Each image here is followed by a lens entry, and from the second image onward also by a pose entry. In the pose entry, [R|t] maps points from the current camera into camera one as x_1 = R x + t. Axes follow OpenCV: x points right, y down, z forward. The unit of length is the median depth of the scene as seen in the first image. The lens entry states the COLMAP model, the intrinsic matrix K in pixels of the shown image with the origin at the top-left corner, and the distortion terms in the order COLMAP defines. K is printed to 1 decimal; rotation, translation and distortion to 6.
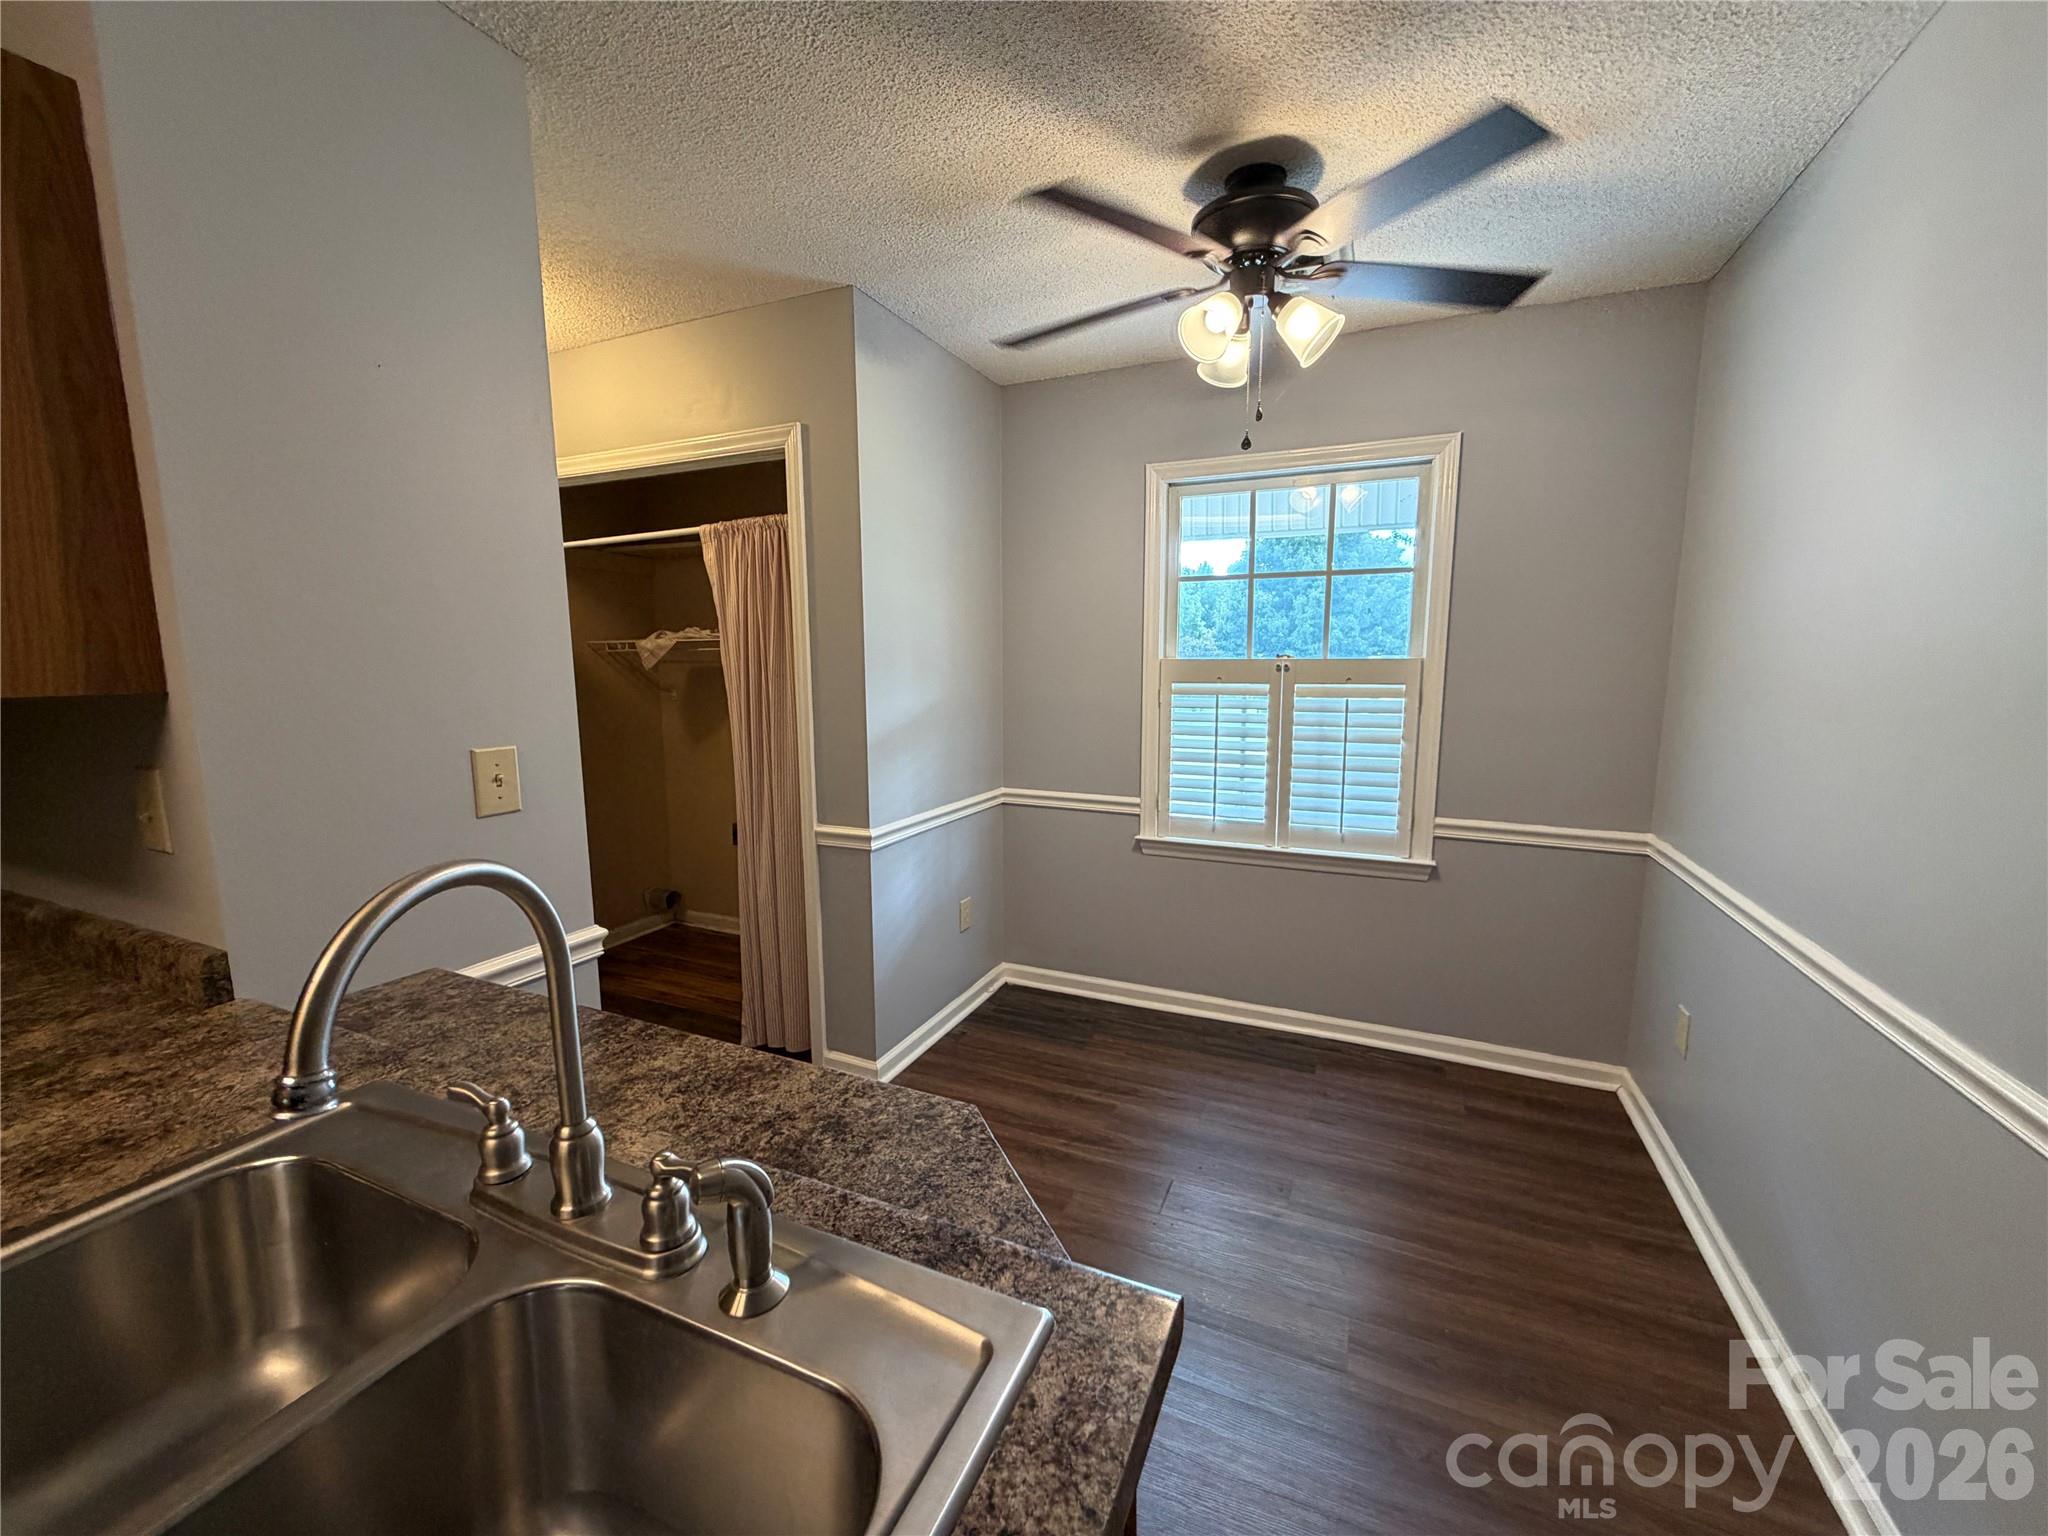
lens RADIAL K [[816.7, 0, 1020.7], [0, 816.7, 771.7], [0, 0, 1]] dist [-0.000328, 0.000155]
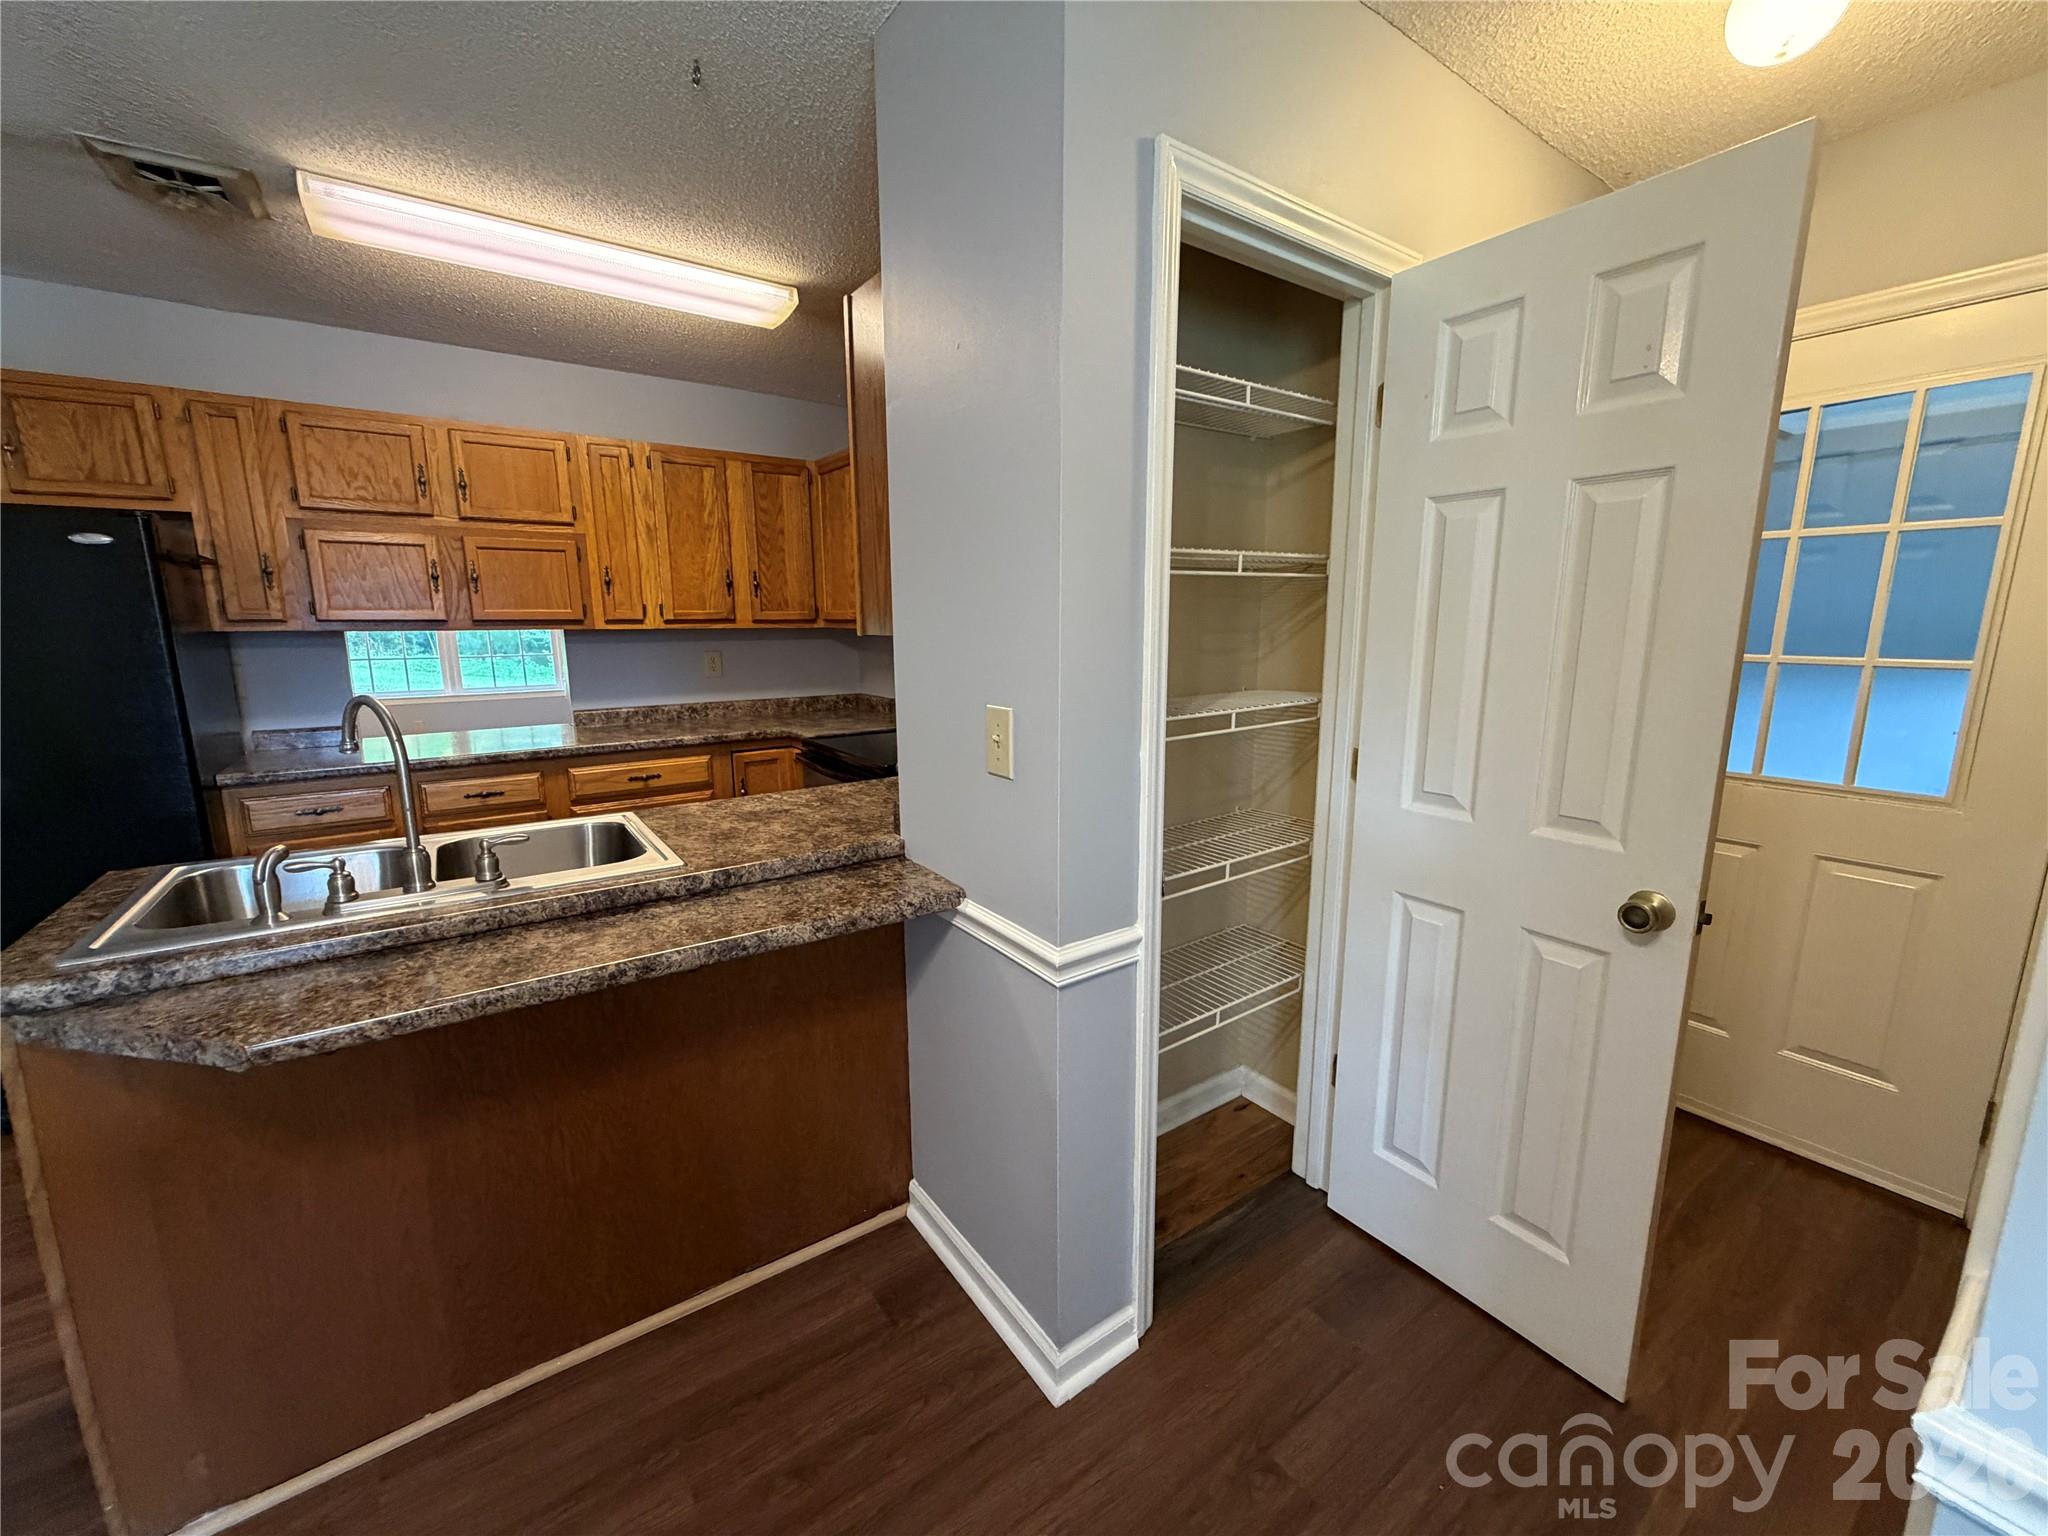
lens RADIAL K [[816.7, 0, 1019.1], [0, 816.7, 770.0], [0, 0, 1]] dist [-0.000328, 0.000155]
pose [[-0.509909, 0.159647, -0.845284, 0.097006], [-0.115922, 0.960912, 0.251415, -0.114263], [0.852382, 0.226186, -0.471471, 0.832579]]
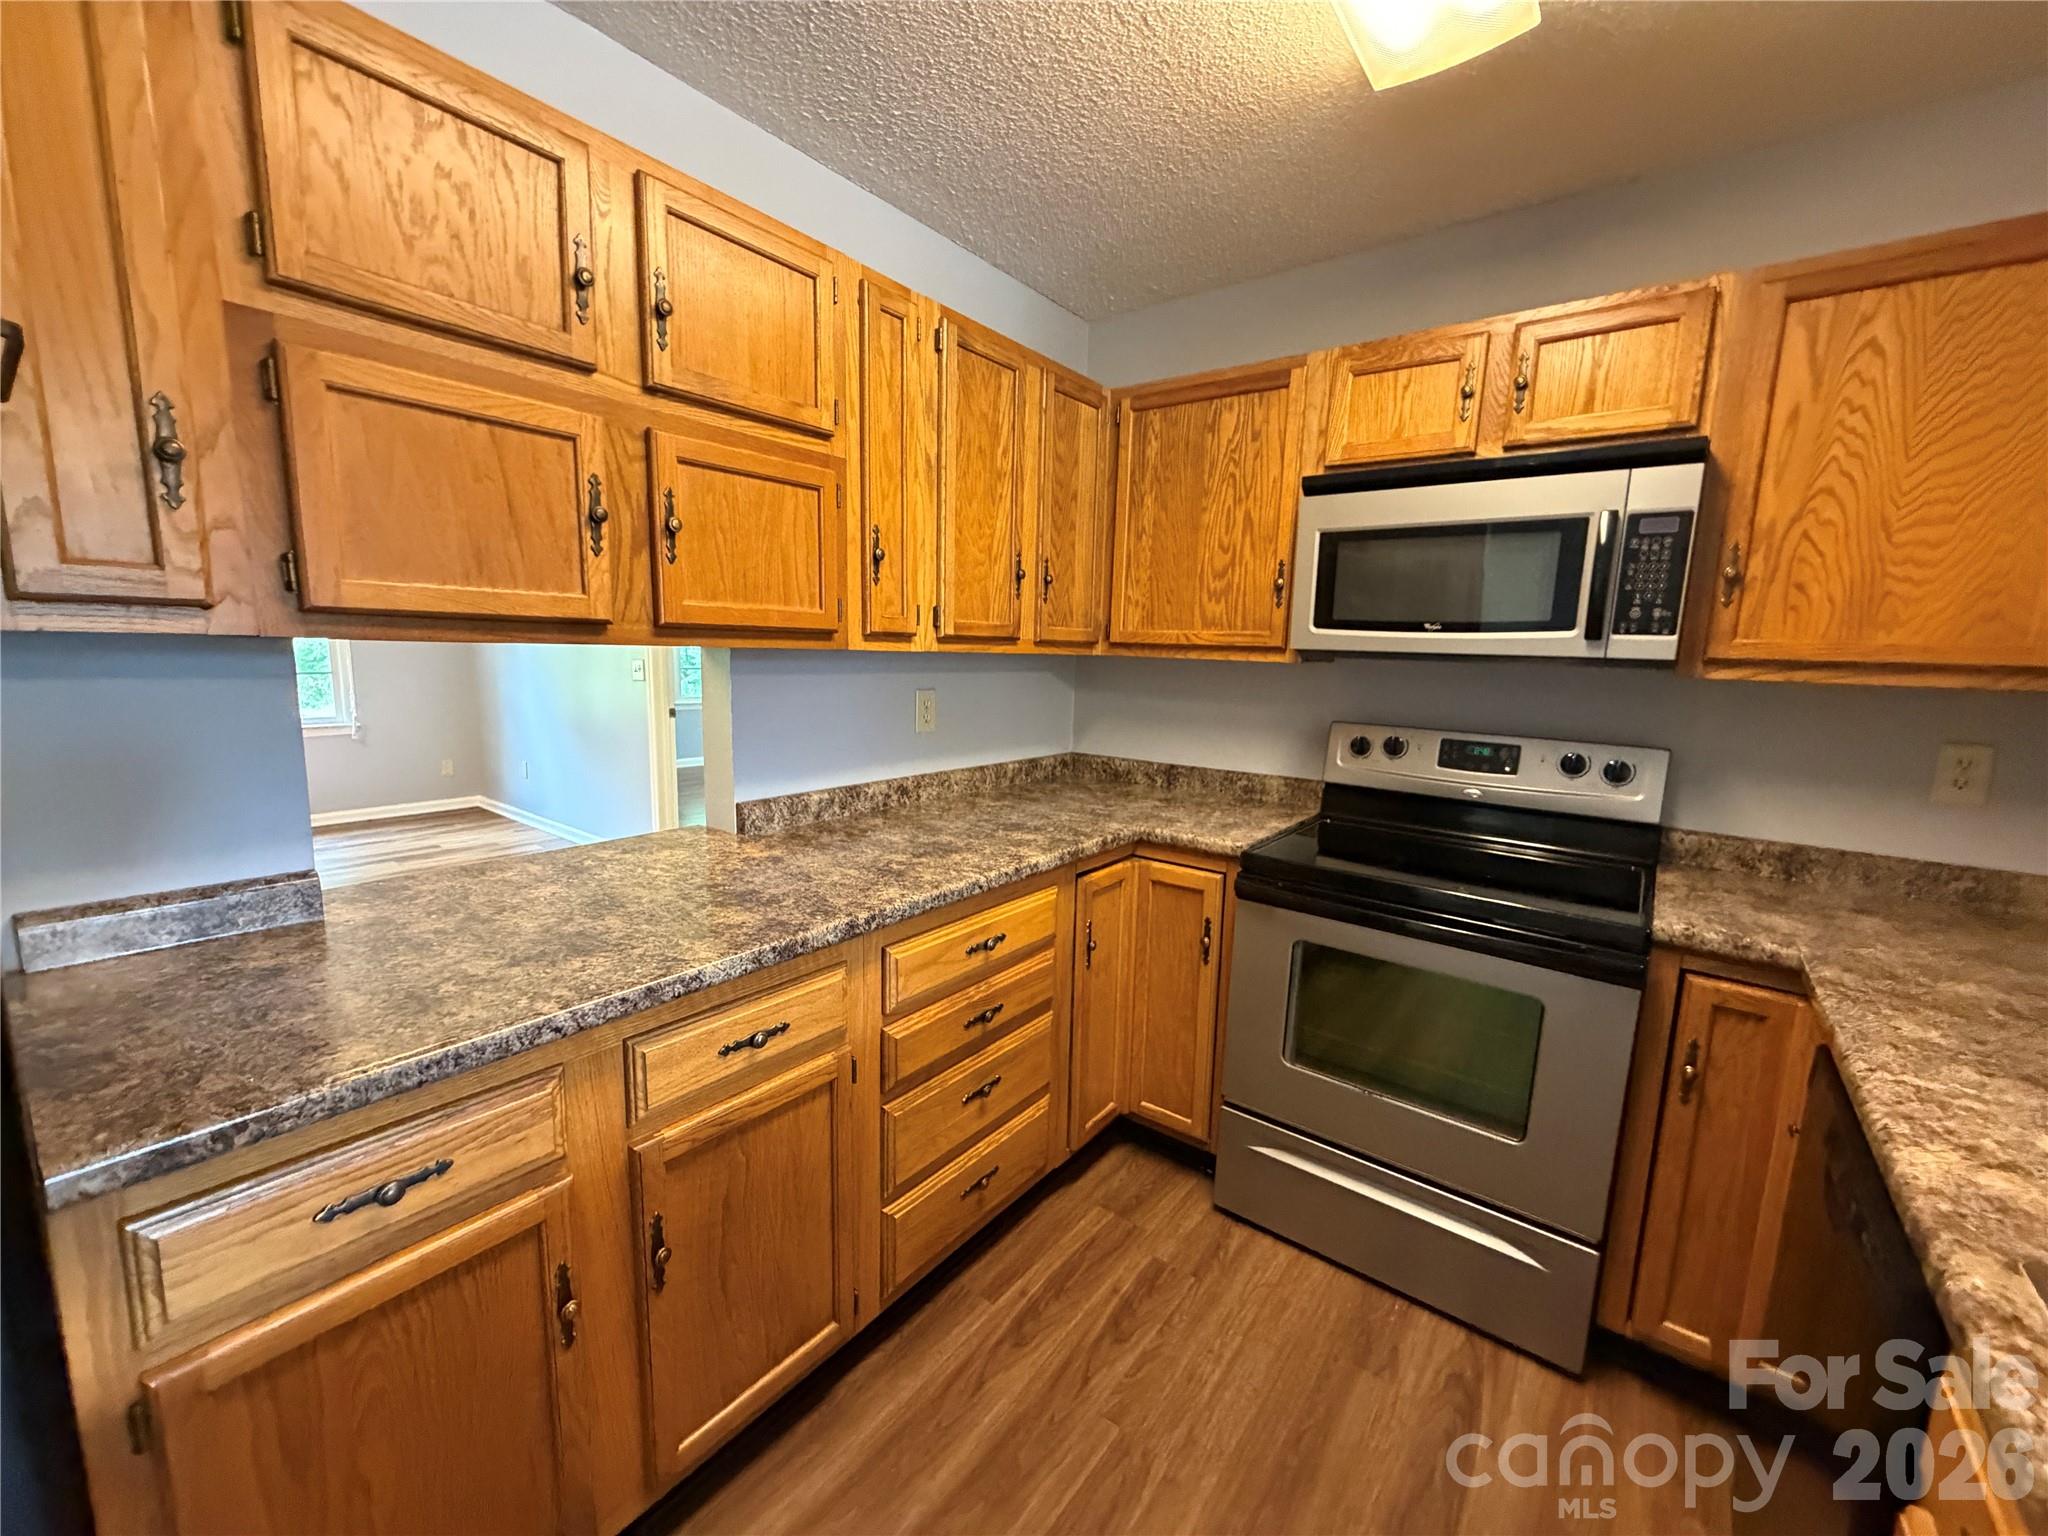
lens RADIAL K [[816.7, 0, 1019.4], [0, 816.7, 770.1], [0, 0, 1]] dist [-0.000328, 0.000155]
pose [[-0.240924, 0.140544, -0.960314, -0.077986], [-0.164115, 0.969312, 0.183034, 0.023857], [0.956568, 0.201699, -0.210465, -0.098971]]
